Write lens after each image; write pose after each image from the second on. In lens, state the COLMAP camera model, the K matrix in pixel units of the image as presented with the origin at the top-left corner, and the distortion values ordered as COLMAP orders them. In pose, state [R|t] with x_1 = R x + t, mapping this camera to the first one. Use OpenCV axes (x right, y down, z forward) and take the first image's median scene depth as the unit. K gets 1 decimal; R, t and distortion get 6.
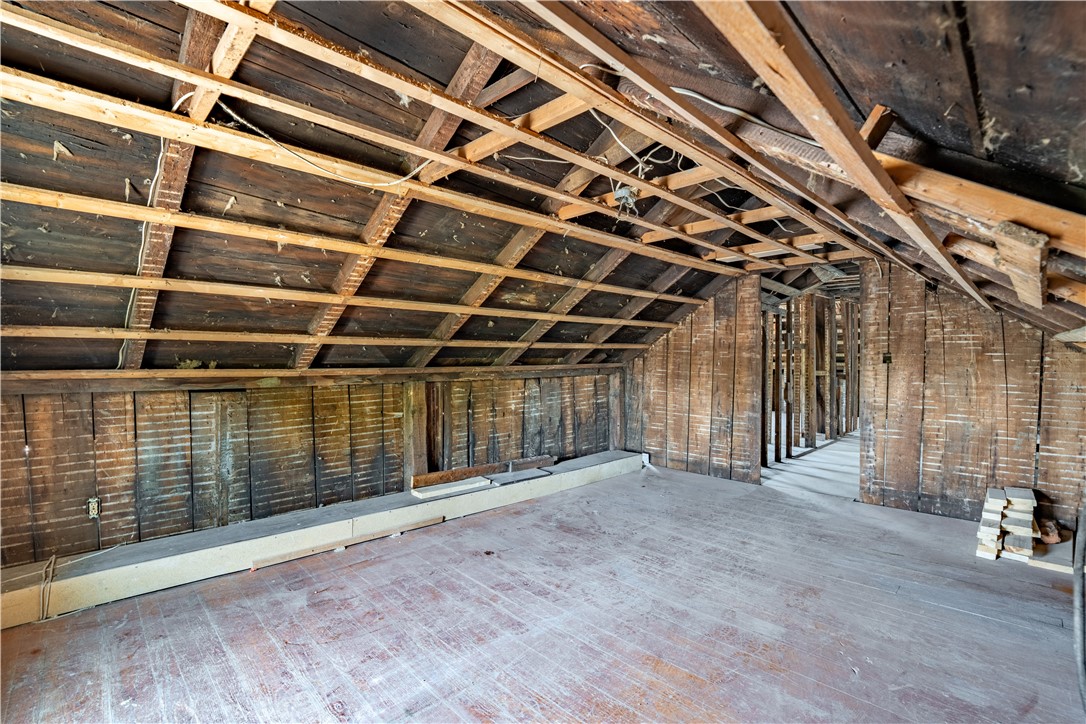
lens RADIAL K [[495.7, 0, 539.6], [0, 495.7, 359.0], [0, 0, 1]] dist [-0.025897, 0.001853]
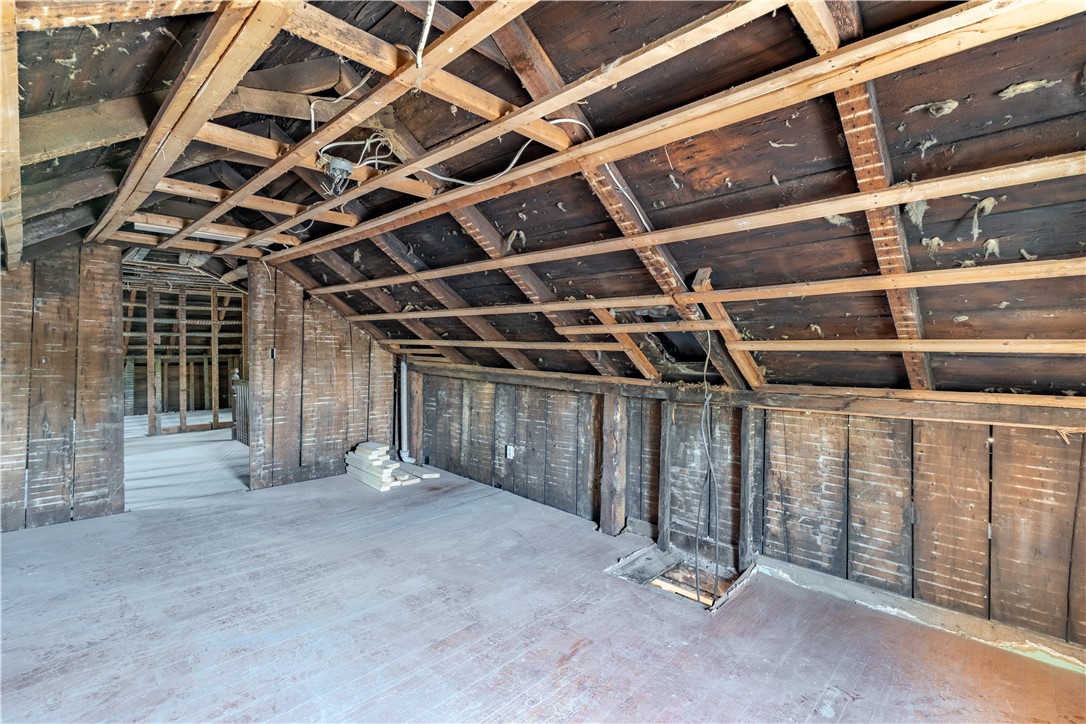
lens RADIAL K [[495.7, 0, 539.4], [0, 495.7, 358.6], [0, 0, 1]] dist [-0.025897, 0.001853]
pose [[-0.030754, -0.013430, 0.999437, -0.458391], [-0.006024, 0.999894, 0.013251, -0.009386], [-0.999509, -0.005613, -0.030832, 0.456176]]
